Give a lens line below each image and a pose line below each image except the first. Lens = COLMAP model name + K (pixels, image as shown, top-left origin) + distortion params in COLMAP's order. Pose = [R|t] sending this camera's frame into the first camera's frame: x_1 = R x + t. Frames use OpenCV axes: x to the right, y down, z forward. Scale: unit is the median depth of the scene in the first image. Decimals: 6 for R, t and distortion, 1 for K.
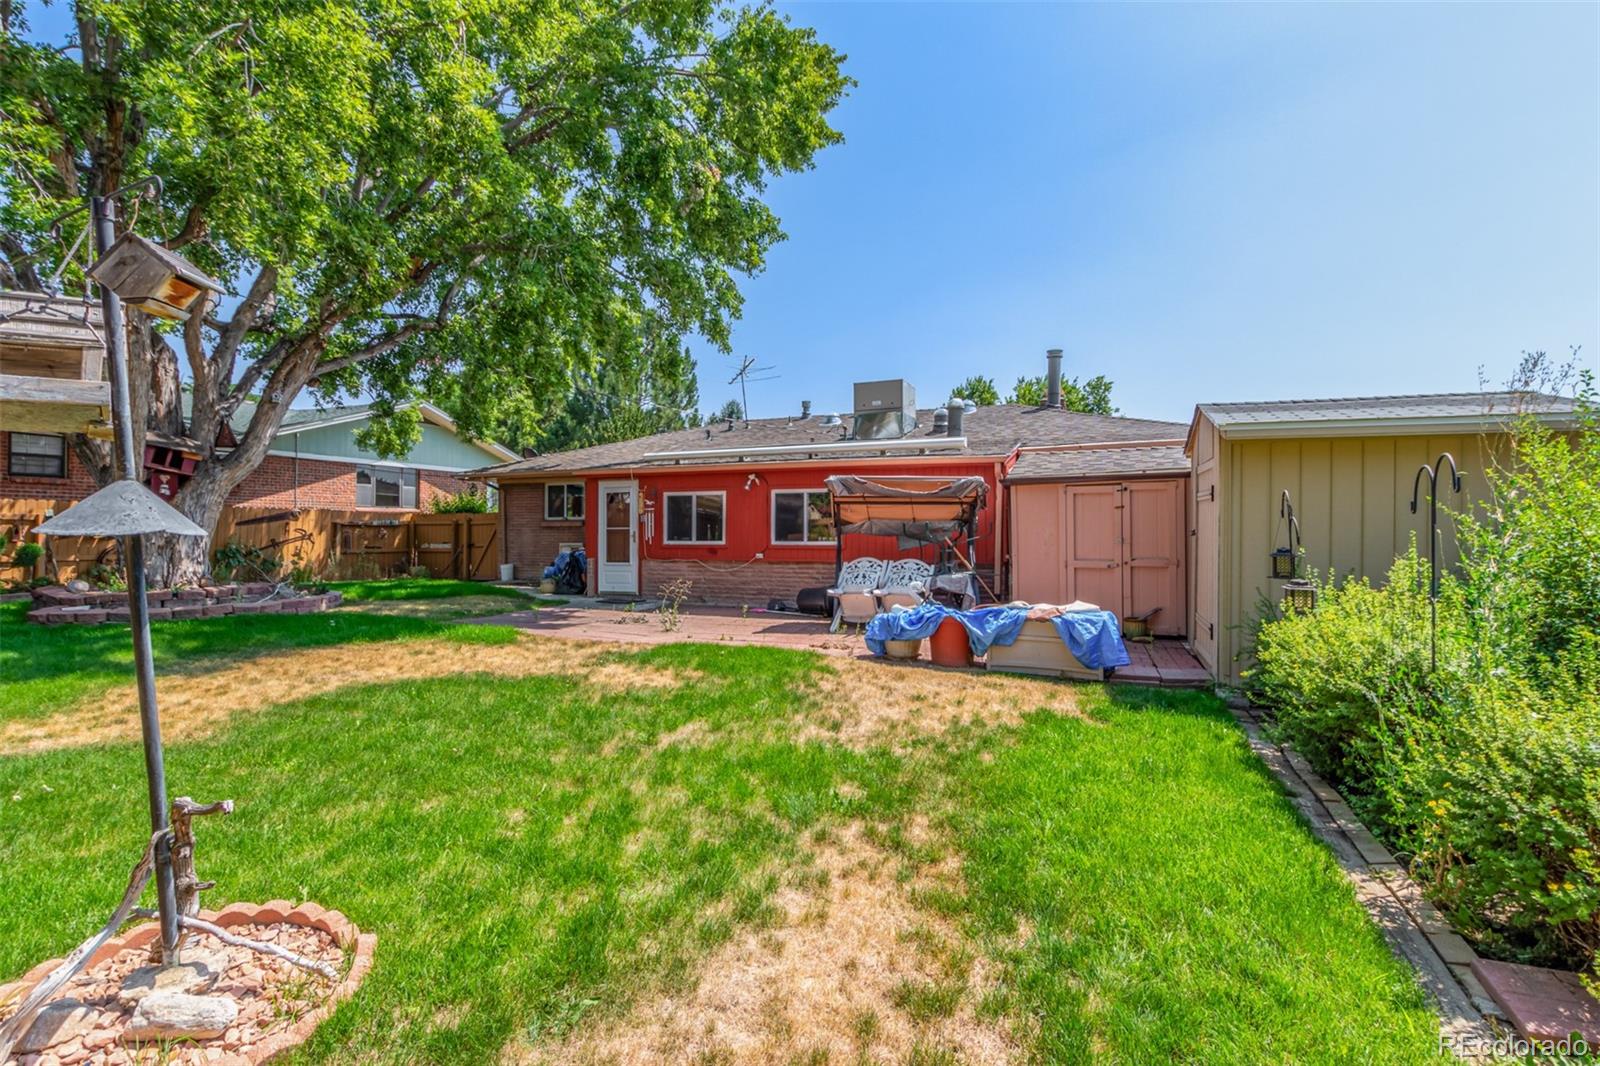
lens RADIAL K [[740.4, 0, 808.2], [0, 740.4, 532.8], [0, 0, 1]] dist [0.004154, 0.000669]
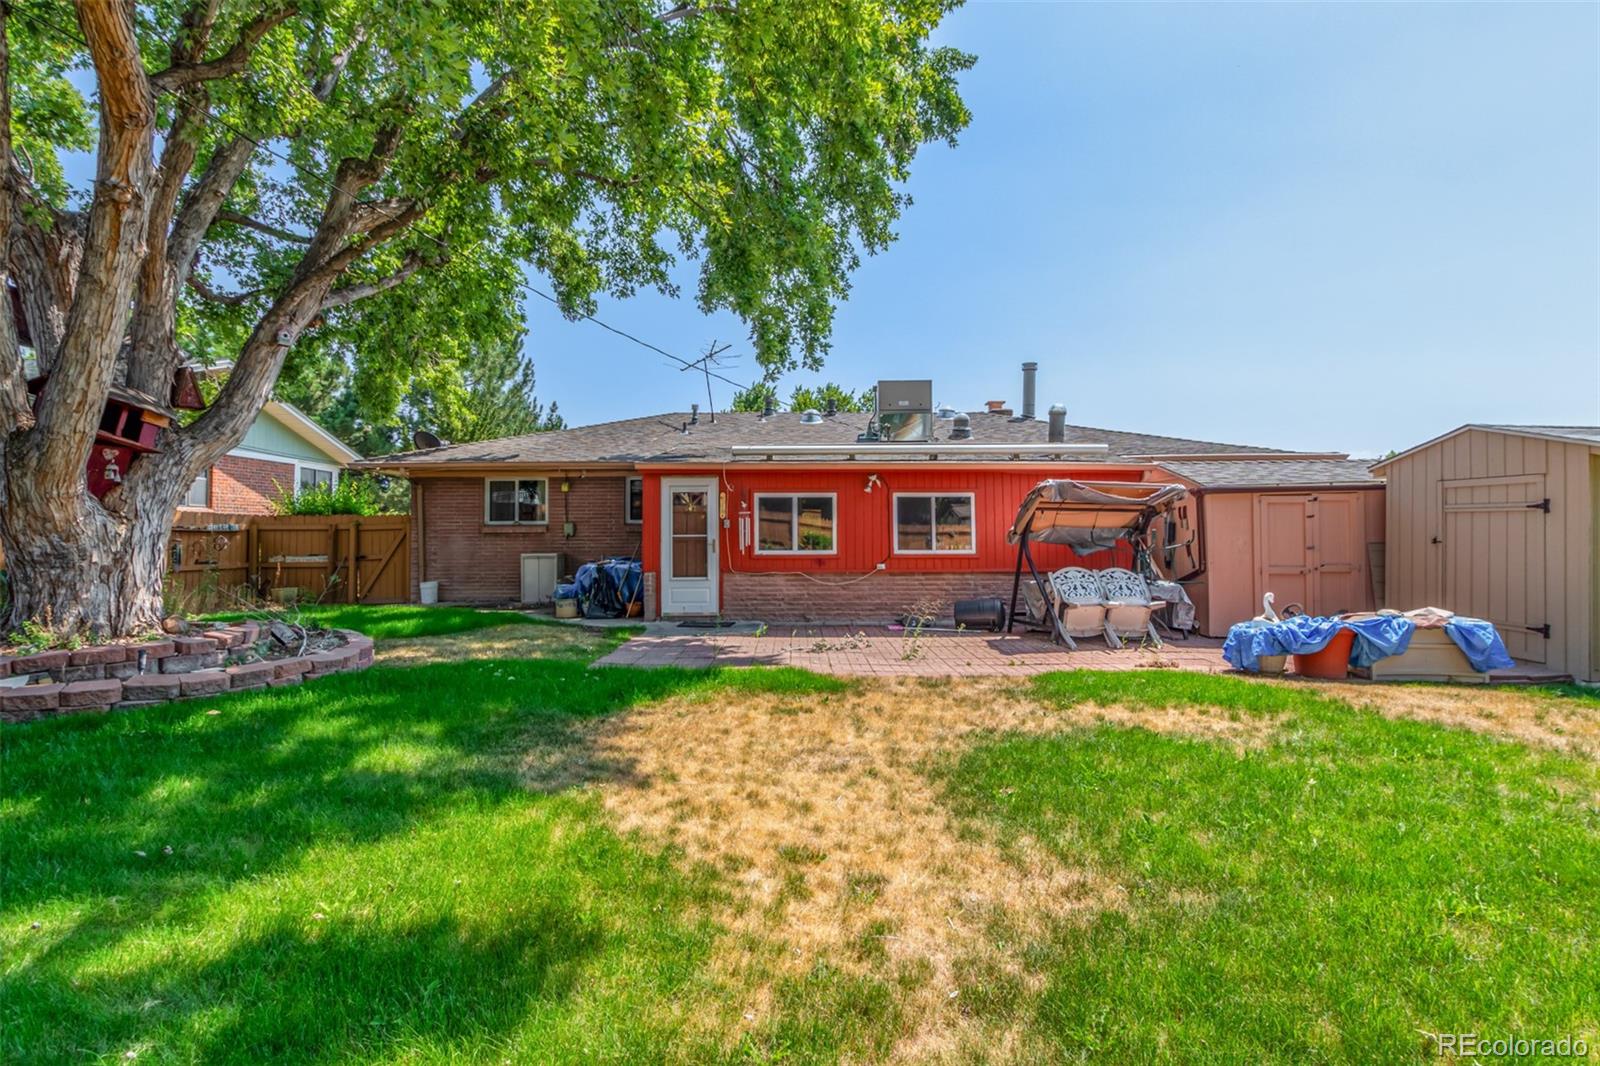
lens RADIAL K [[740.4, 0, 803.4], [0, 740.4, 534.6], [0, 0, 1]] dist [0.004154, 0.000669]
pose [[0.931614, -0.000372, 0.363449, -0.453830], [0.002191, 0.999987, -0.004595, -0.003380], [-0.363442, 0.005077, 0.931603, 0.189969]]
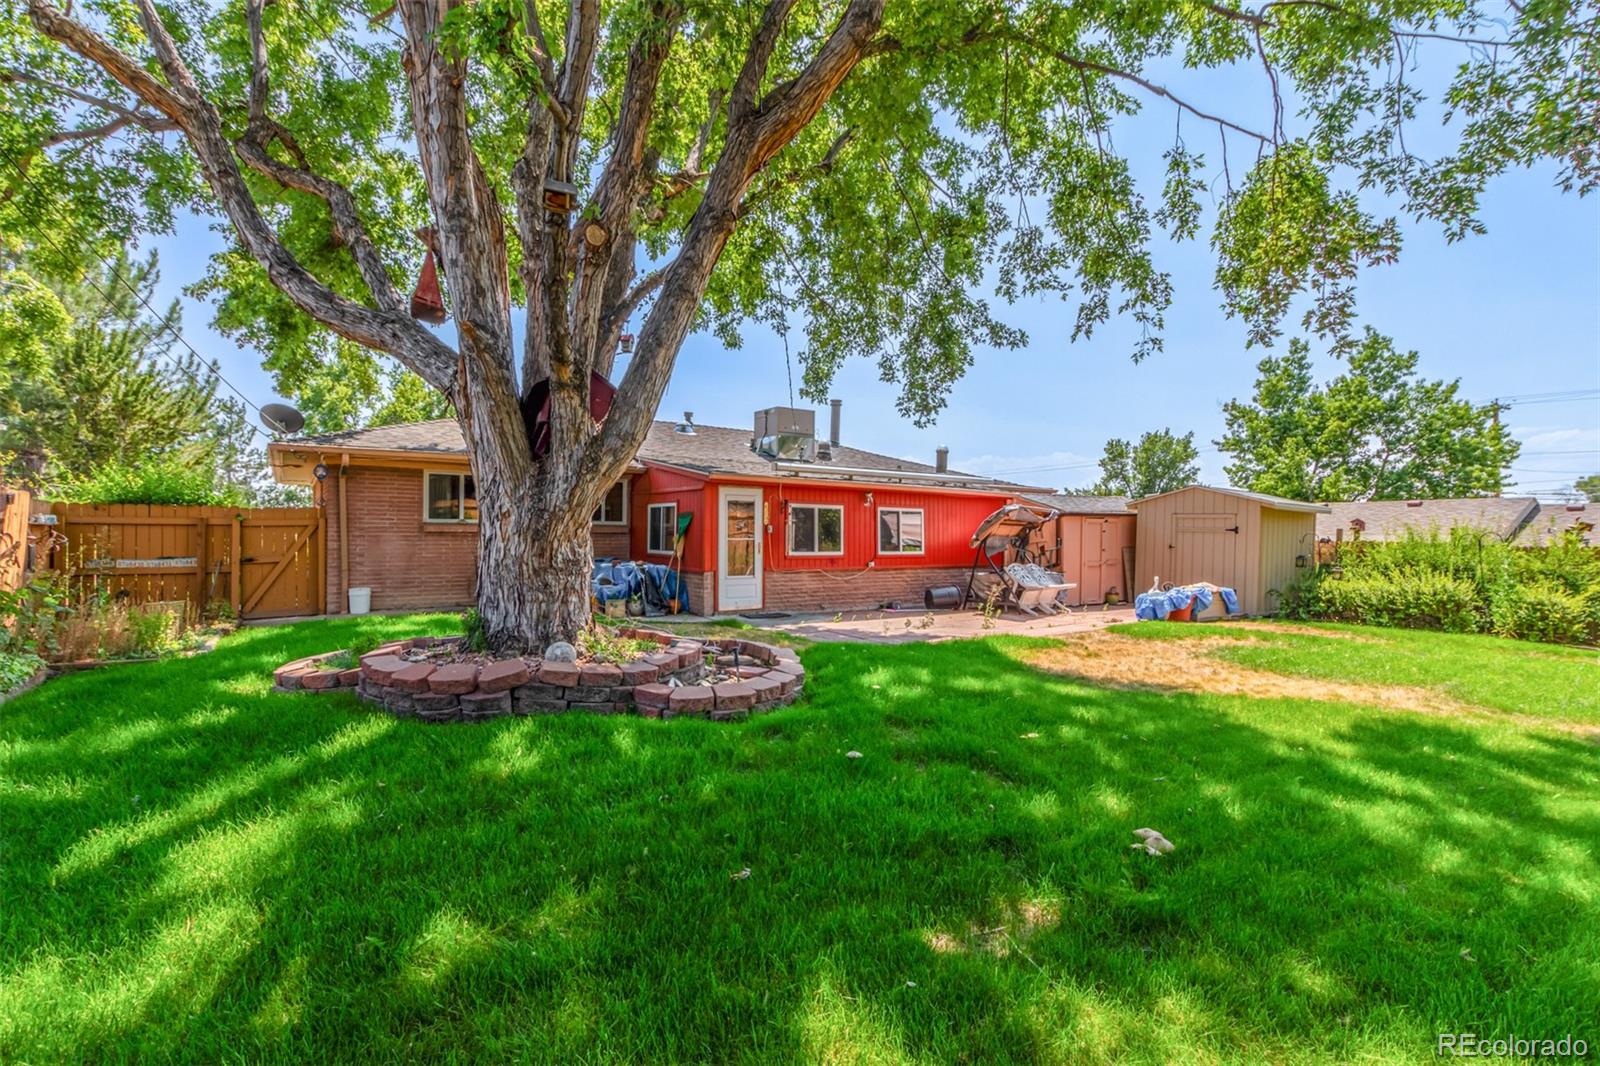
lens RADIAL K [[740.4, 0, 798.5], [0, 740.4, 538.7], [0, 0, 1]] dist [0.004154, 0.000669]
pose [[0.559077, 0.006430, 0.829091, -1.023818], [-0.008874, 0.999959, -0.001772, -0.005464], [-0.829068, -0.006366, 0.559111, 0.430982]]
